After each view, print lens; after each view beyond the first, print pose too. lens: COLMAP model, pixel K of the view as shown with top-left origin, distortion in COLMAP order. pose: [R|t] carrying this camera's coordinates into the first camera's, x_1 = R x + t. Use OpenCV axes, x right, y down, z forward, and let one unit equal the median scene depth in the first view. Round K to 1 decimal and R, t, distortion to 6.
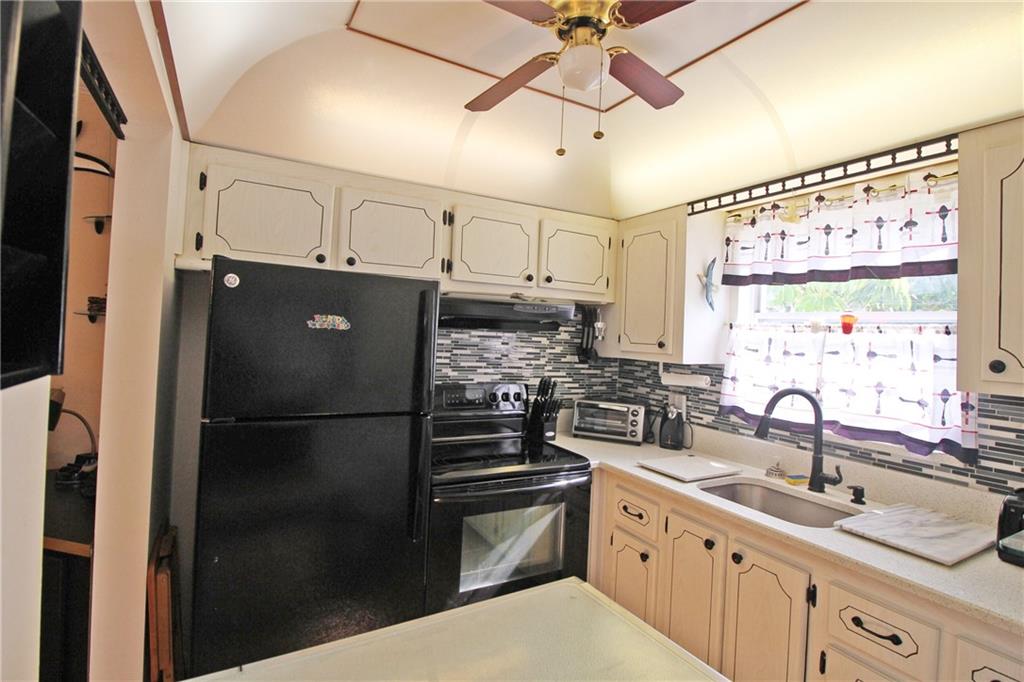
lens RADIAL K [[510.0, 0, 513.0], [0, 510.0, 323.1], [0, 0, 1]] dist [0.001418, -0.000277]
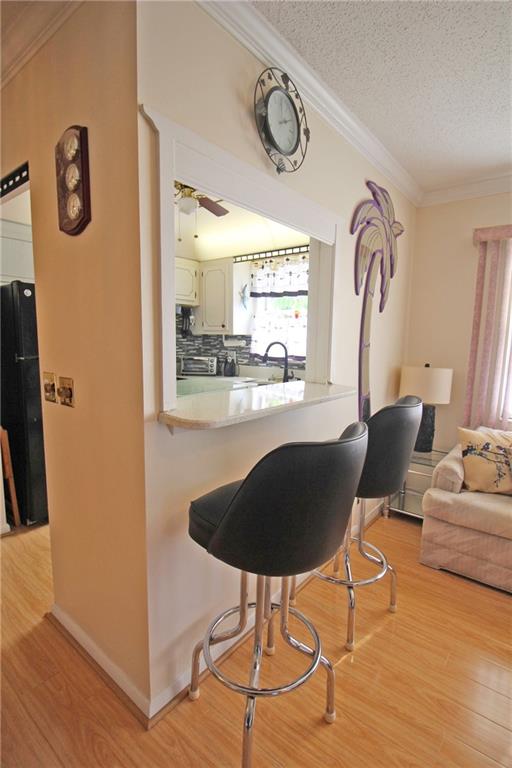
lens RADIAL K [[378.3, 0, 268.8], [0, 378.3, 386.0], [0, 0, 1]] dist [0.003386, -0.010742]
pose [[0.922320, -0.075913, 0.378898, -0.143515], [0.013048, 0.986073, 0.165799, 0.029977], [-0.386207, -0.147976, 0.910465, -0.521096]]
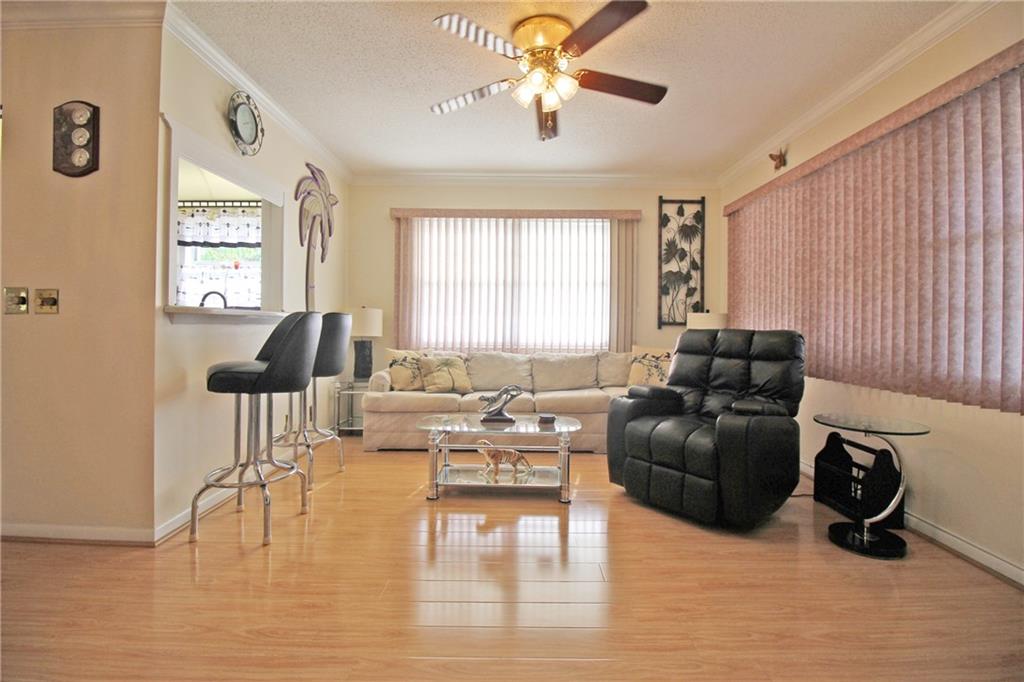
lens RADIAL K [[469.4, 0, 518.6], [0, 469.4, 319.3], [0, 0, 1]] dist [-0.013041, -0.000723]
pose [[0.482191, -0.038154, 0.875235, -0.534873], [-0.002853, 0.998978, 0.045120, 0.125301], [-0.876062, -0.024253, 0.481589, -1.025594]]
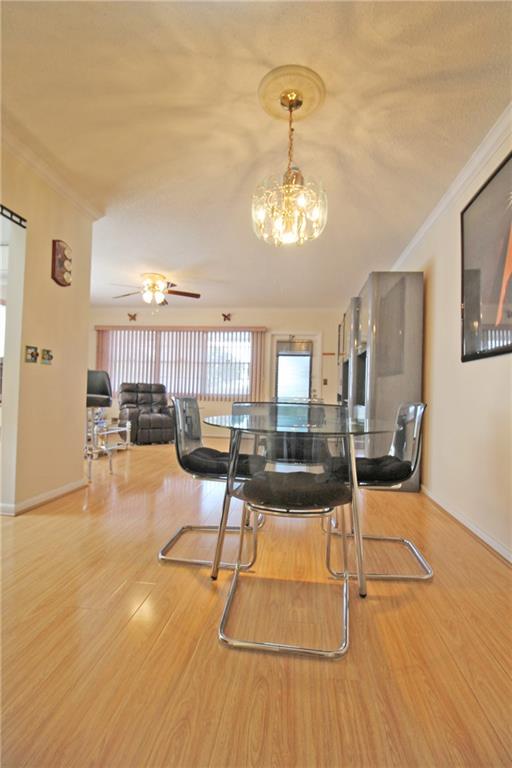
lens RADIAL K [[352.1, 0, 259.8], [0, 352.1, 386.9], [0, 0, 1]] dist [-0.013041, -0.000723]
pose [[-0.810646, -0.060206, 0.582432, -1.345117], [-0.075352, 0.997155, -0.001801, 0.175863], [-0.580667, -0.045348, -0.812877, 0.627371]]
